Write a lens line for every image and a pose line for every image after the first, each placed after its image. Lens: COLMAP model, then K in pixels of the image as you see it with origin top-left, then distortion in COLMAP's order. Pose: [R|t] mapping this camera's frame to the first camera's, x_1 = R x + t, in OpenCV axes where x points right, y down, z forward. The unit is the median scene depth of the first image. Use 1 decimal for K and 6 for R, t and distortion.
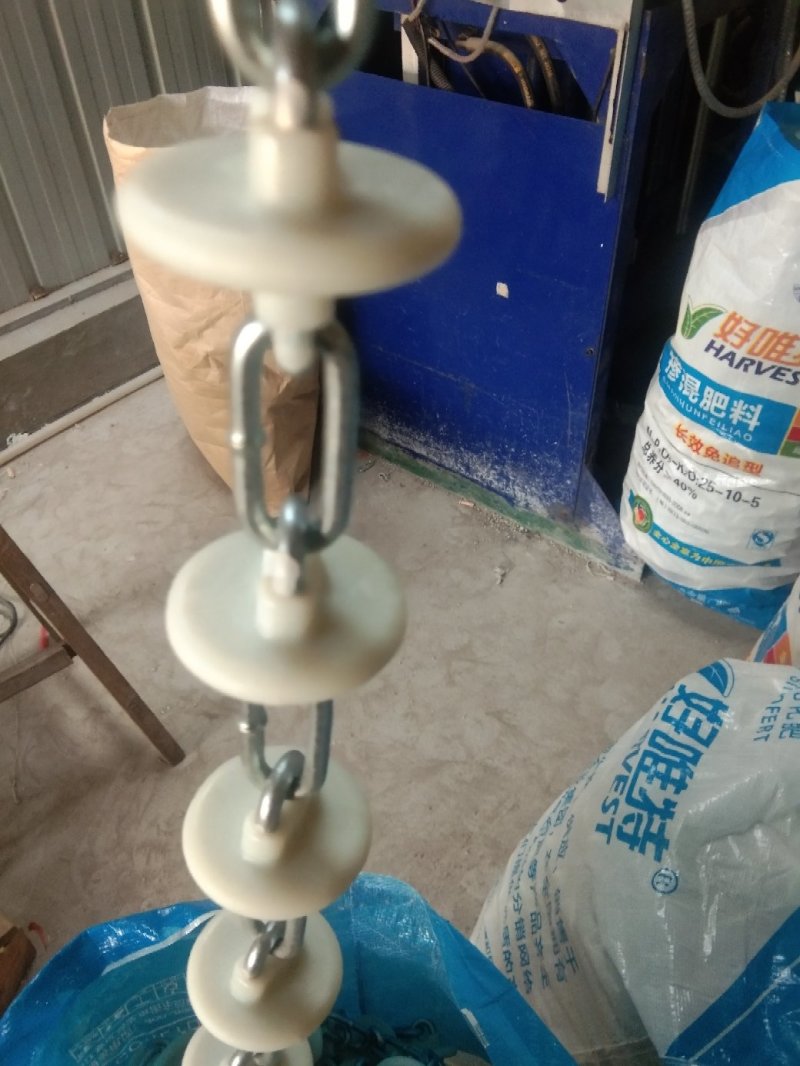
lens RADIAL K [[832.0, 0, 415.9], [0, 832.0, 535.9], [0, 0, 1]] dist [0.064855, -0.116094]
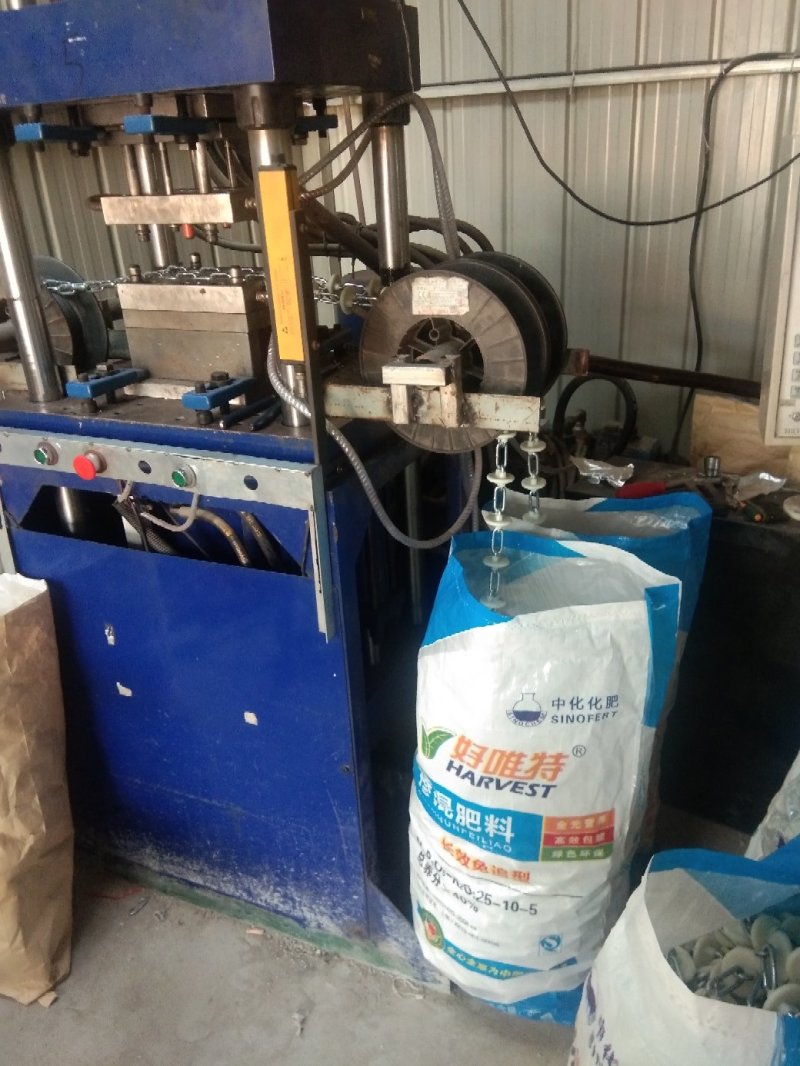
lens RADIAL K [[832.0, 0, 420.8], [0, 832.0, 526.0], [0, 0, 1]] dist [0.064855, -0.116094]
pose [[0.964699, -0.124996, 0.231801, 0.097790], [0.197134, 0.926375, -0.320886, -0.148980], [-0.174625, 0.355255, 0.918314, -0.027702]]
